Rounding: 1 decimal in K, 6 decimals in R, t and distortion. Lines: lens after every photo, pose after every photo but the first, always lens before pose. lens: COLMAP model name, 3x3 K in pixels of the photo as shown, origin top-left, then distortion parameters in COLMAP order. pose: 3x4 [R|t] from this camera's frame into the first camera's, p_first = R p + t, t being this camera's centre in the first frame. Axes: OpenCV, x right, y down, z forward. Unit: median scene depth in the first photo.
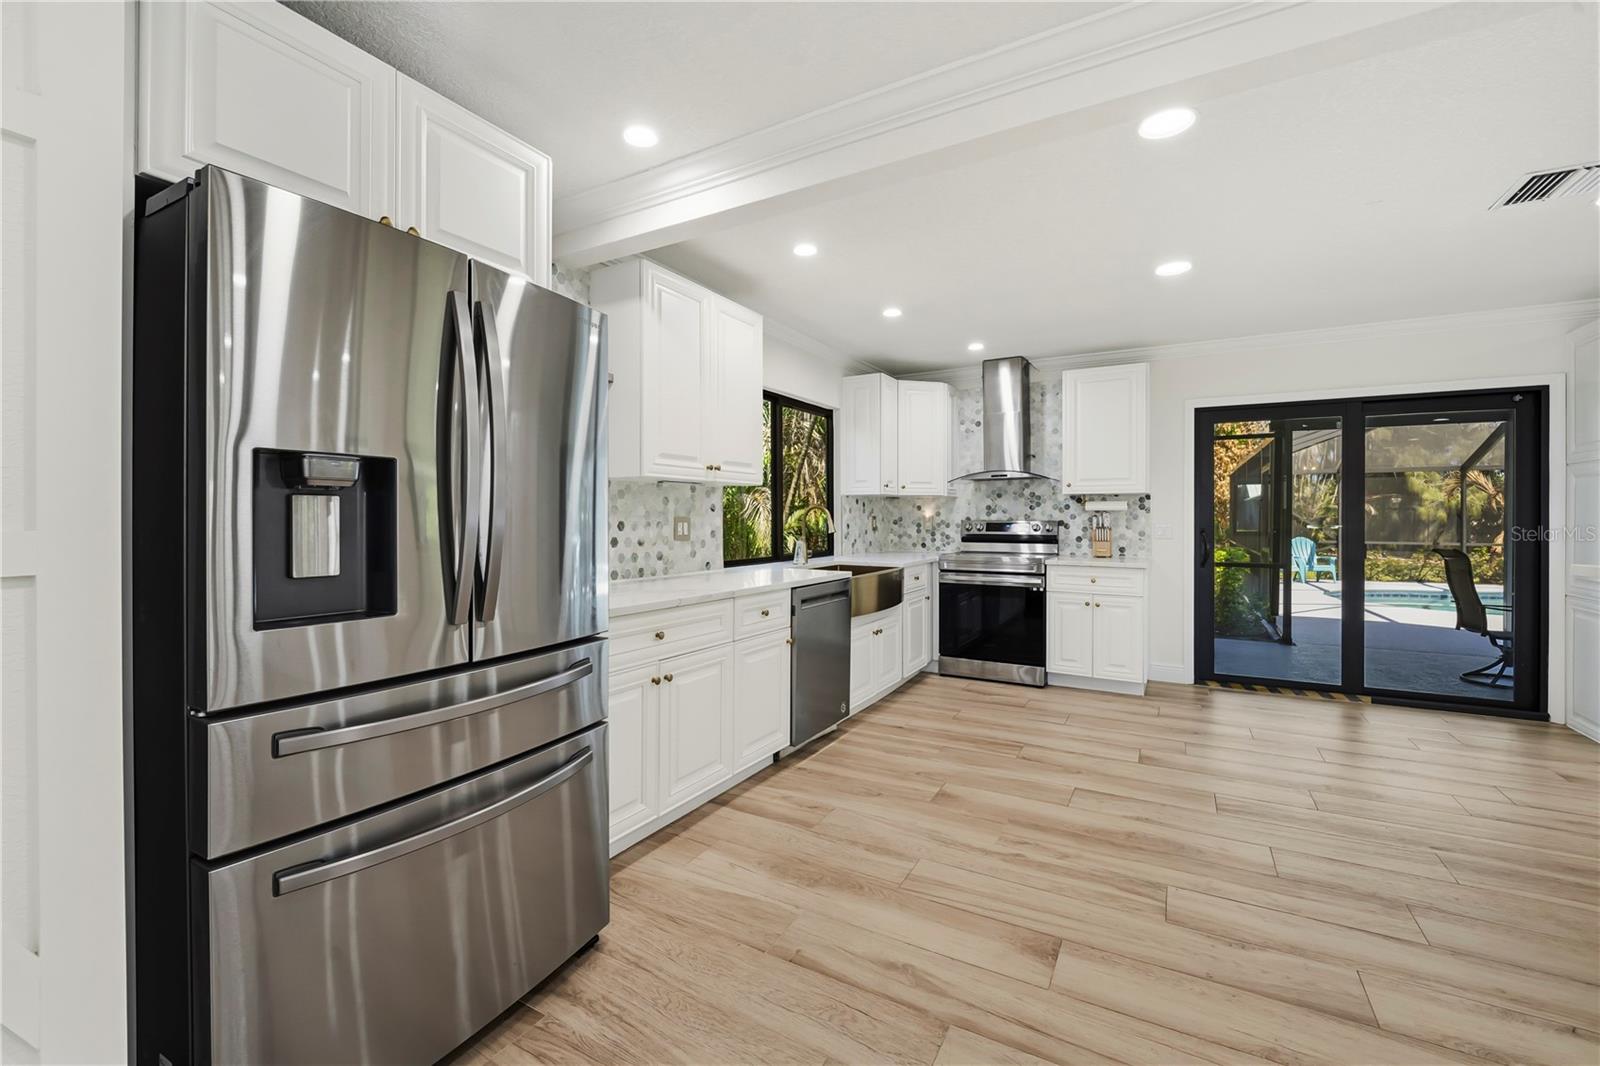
lens RADIAL K [[663.9, 0, 795.6], [0, 663.9, 516.7], [0, 0, 1]] dist [-0.009447, -0.000227]
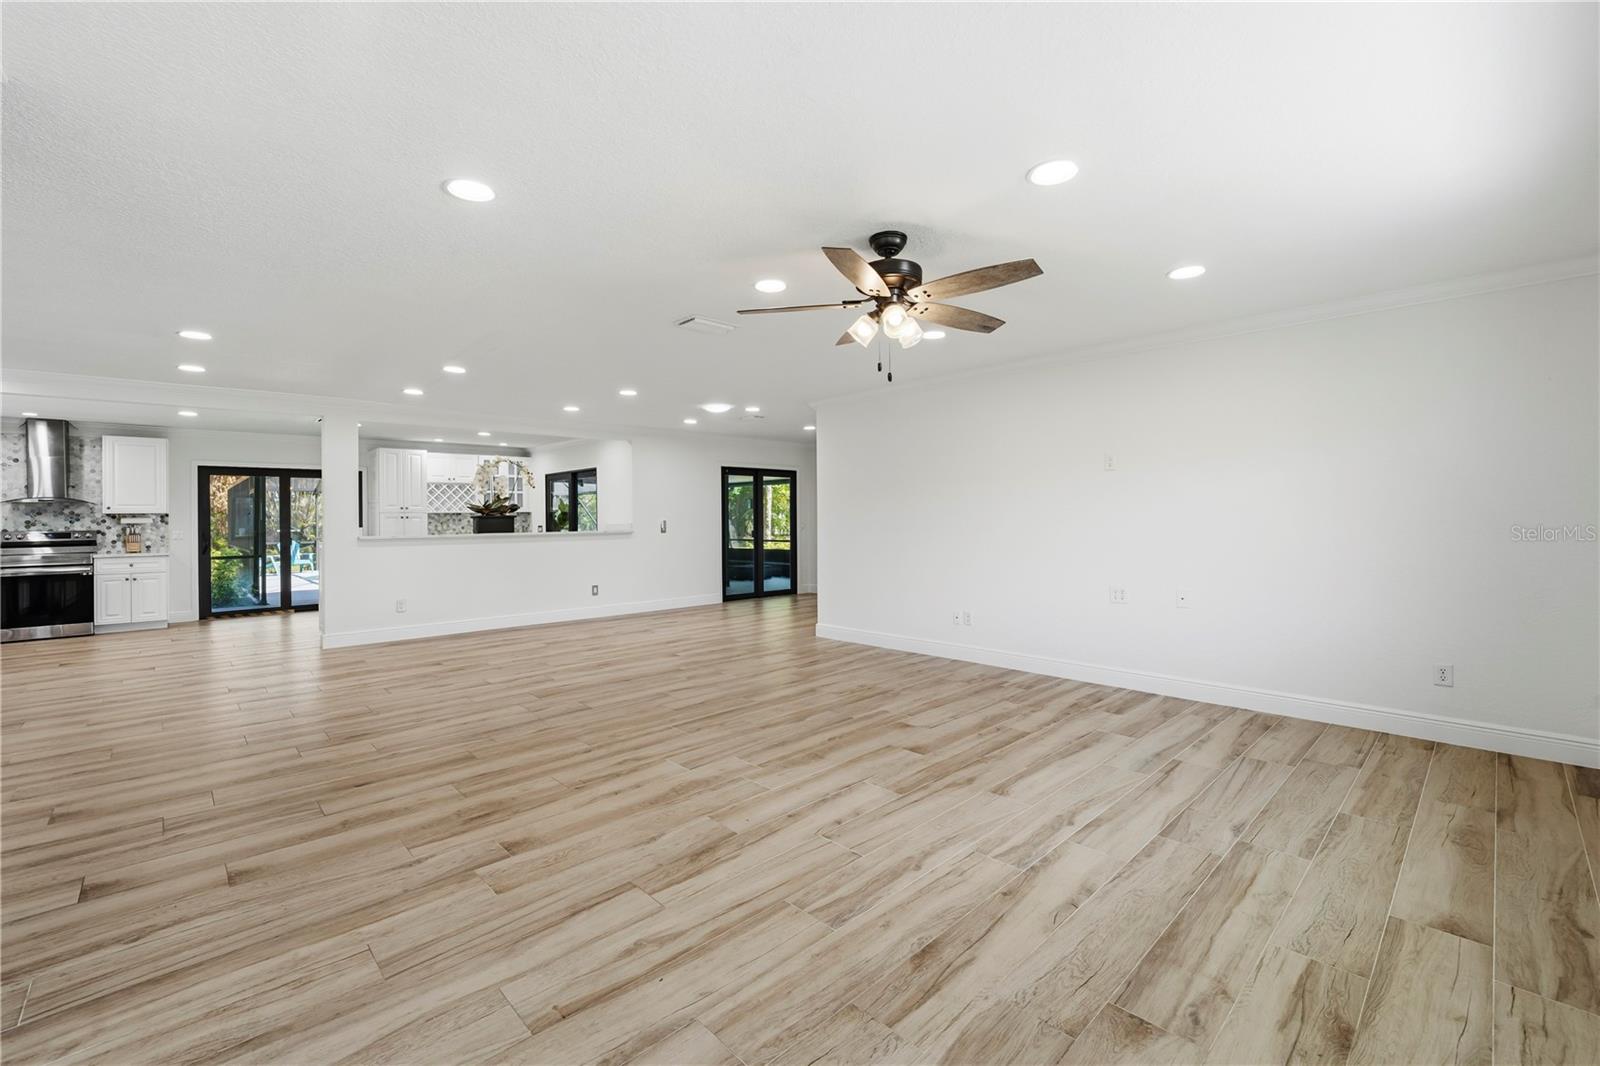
lens RADIAL K [[663.9, 0, 795.6], [0, 663.9, 516.7], [0, 0, 1]] dist [-0.009447, -0.000227]
pose [[0.278606, -0.000750, 0.960405, -0.640967], [0.009865, 0.999949, -0.002081, -0.007039], [-0.960355, 0.010054, 0.278599, -1.021872]]
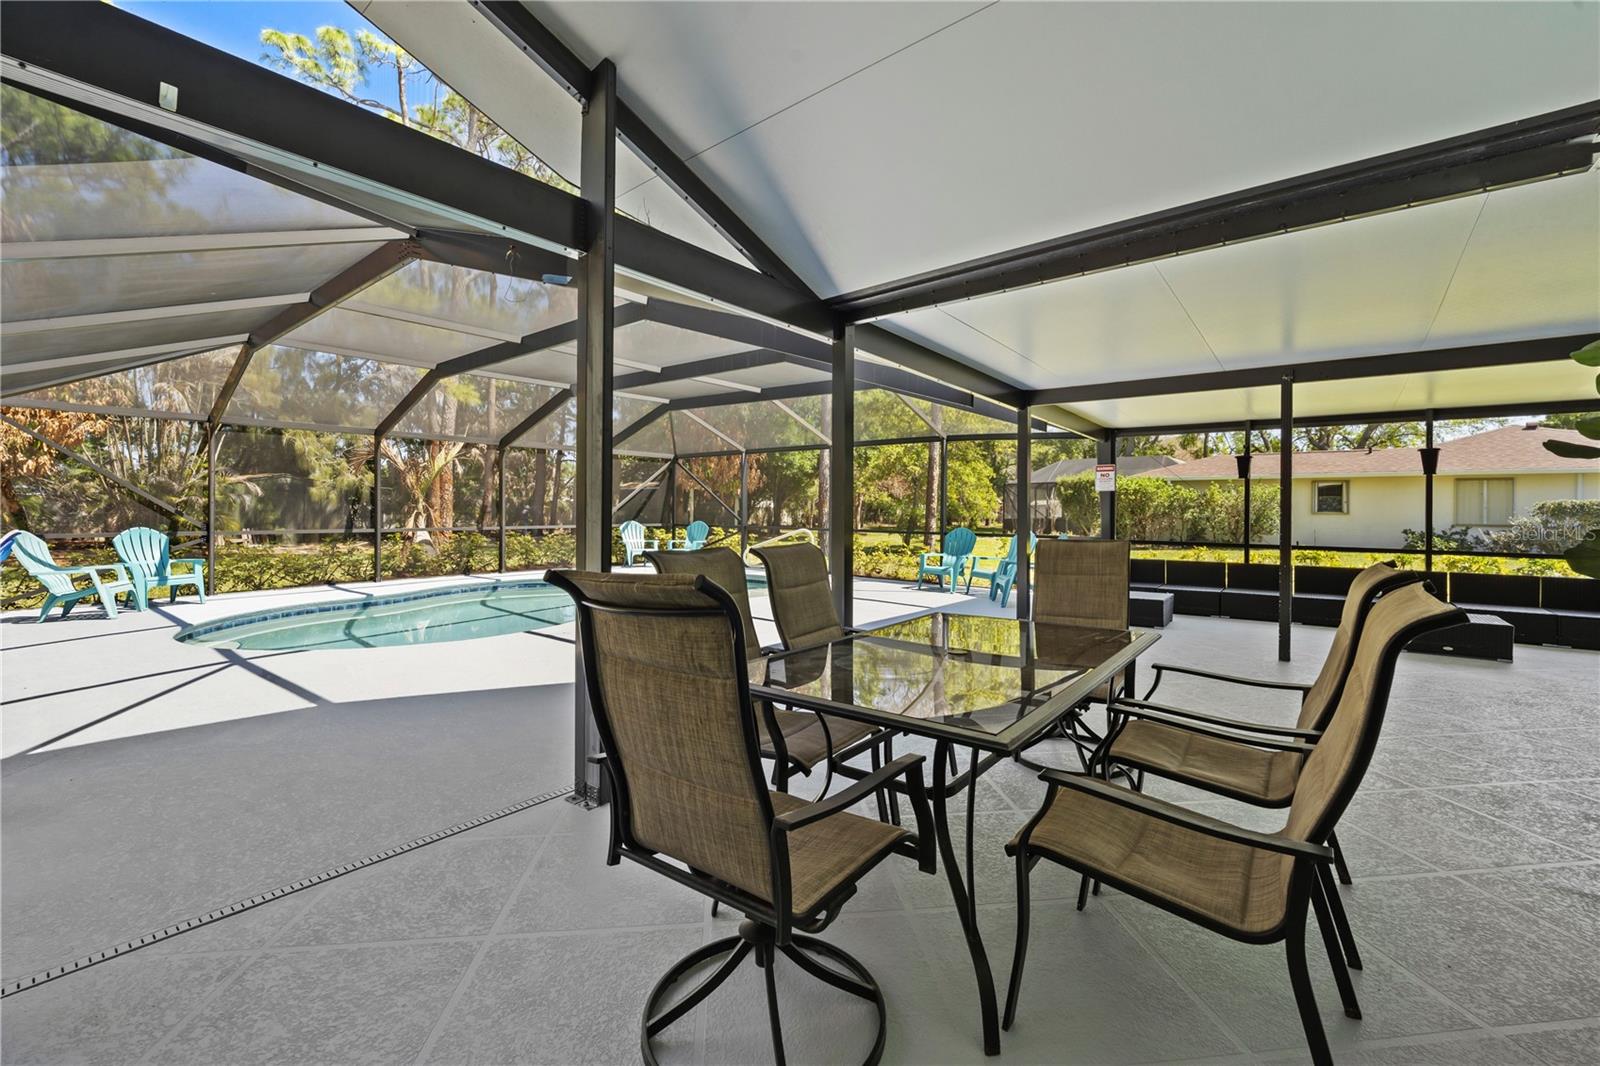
lens RADIAL K [[663.9, 0, 795.6], [0, 663.9, 516.7], [0, 0, 1]] dist [-0.009447, -0.000227]
pose [[0.163194, -0.016625, 0.986454, 1.036549], [-0.007755, 0.999806, 0.018133, 0.027576], [-0.986564, -0.010609, 0.163033, 1.217629]]
